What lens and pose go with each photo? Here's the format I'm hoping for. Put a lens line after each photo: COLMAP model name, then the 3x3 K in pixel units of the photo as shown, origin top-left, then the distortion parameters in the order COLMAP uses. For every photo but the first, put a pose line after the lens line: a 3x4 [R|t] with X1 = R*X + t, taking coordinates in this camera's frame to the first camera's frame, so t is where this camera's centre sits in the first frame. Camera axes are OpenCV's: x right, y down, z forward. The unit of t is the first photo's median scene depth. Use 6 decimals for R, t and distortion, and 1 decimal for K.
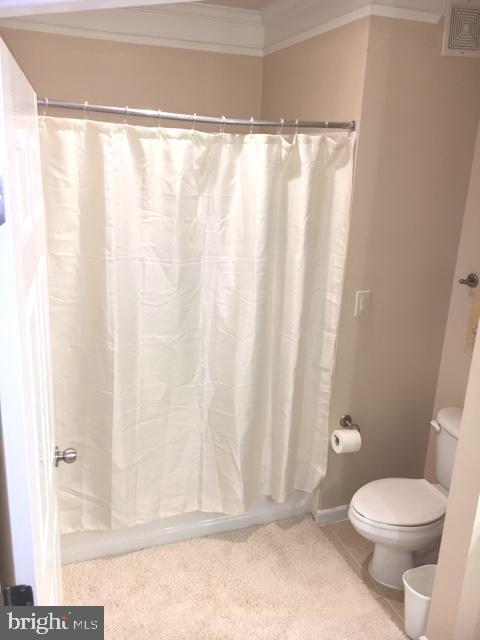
lens RADIAL K [[546.3, 0, 233.9], [0, 546.3, 319.0], [0, 0, 1]] dist [0.060127, -0.052676]
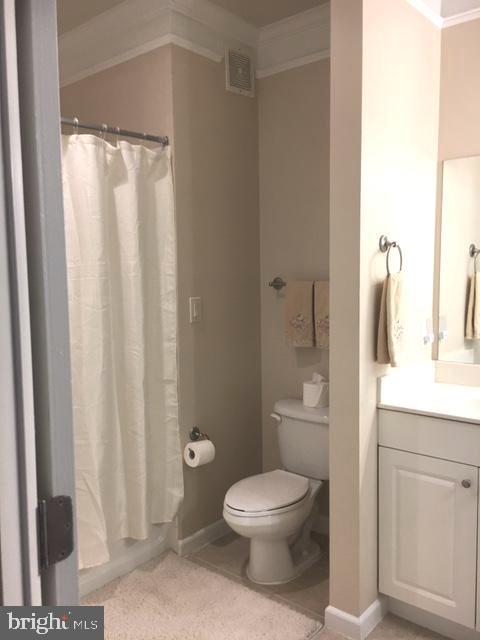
lens RADIAL K [[546.3, 0, 236.9], [0, 546.3, 320.5], [0, 0, 1]] dist [0.060127, -0.052676]
pose [[0.872341, -0.091875, 0.480188, -0.193185], [0.181202, 0.972991, -0.143020, 0.153541], [-0.454079, 0.211773, 0.865427, 0.085982]]
